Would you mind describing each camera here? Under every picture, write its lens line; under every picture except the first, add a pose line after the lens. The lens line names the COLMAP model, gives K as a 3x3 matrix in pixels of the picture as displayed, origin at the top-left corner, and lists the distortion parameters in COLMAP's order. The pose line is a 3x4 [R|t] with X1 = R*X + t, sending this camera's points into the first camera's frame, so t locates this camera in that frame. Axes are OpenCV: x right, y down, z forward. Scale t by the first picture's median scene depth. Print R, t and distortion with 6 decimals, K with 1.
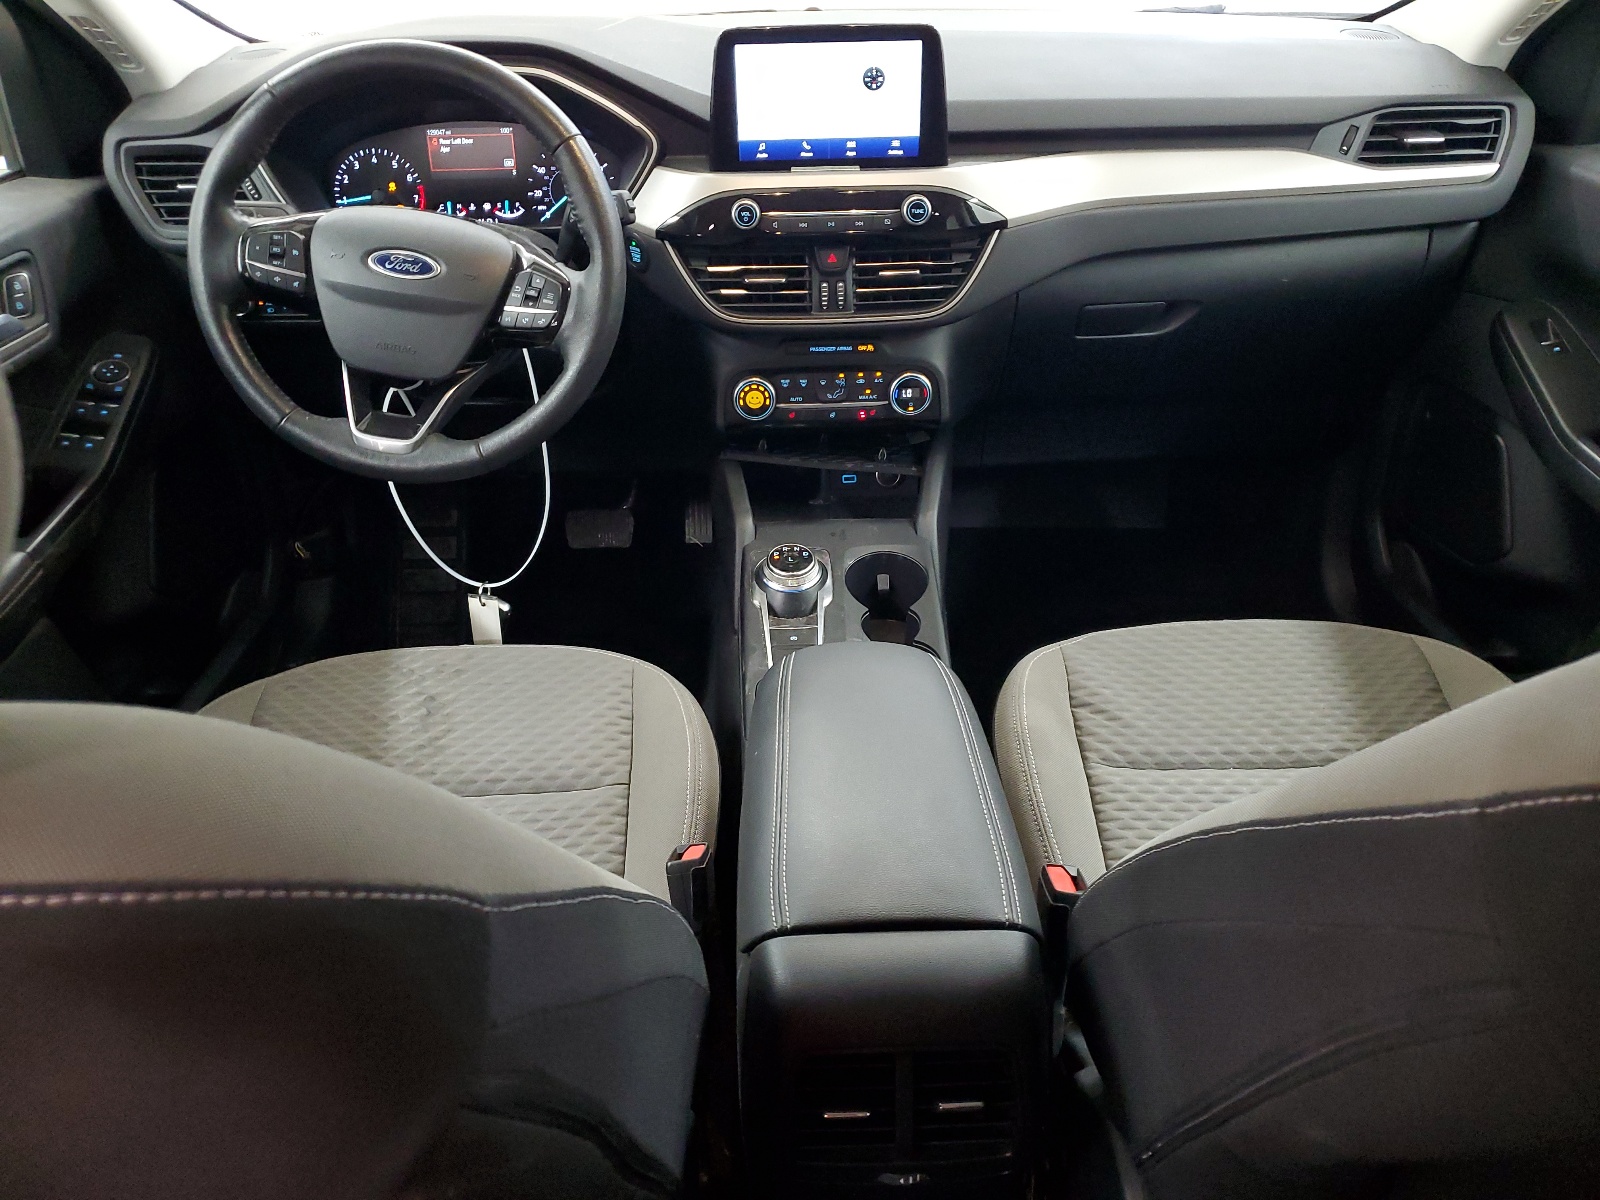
lens RADIAL K [[1222.3, 0, 799.5], [0, 1222.3, 597.9], [0, 0, 1]] dist [-0.008275, -0.000916]
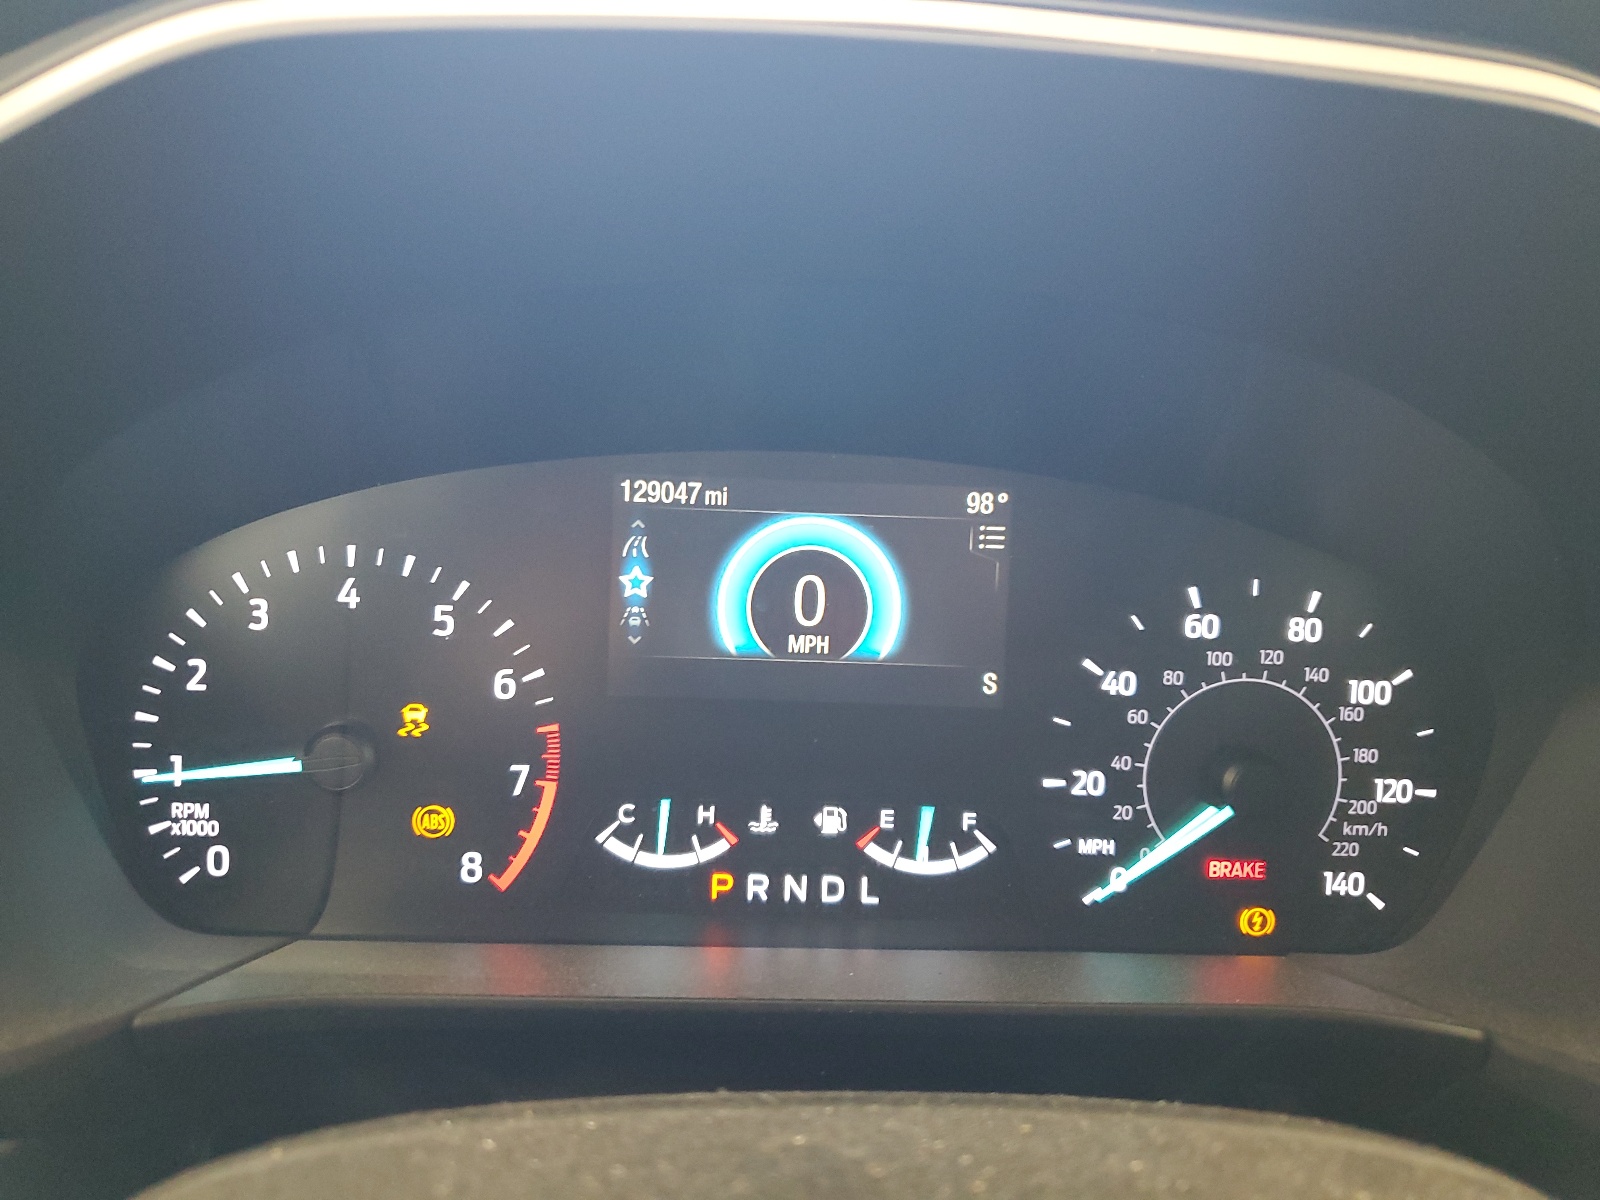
lens RADIAL K [[1222.3, 0, 798.5], [0, 1222.3, 600.6], [0, 0, 1]] dist [-0.008275, -0.000916]
pose [[0.998508, 0.052919, -0.013488, -0.265662], [-0.054274, 0.934259, -0.352440, -0.284998], [-0.006050, 0.352646, 0.935737, 0.794112]]
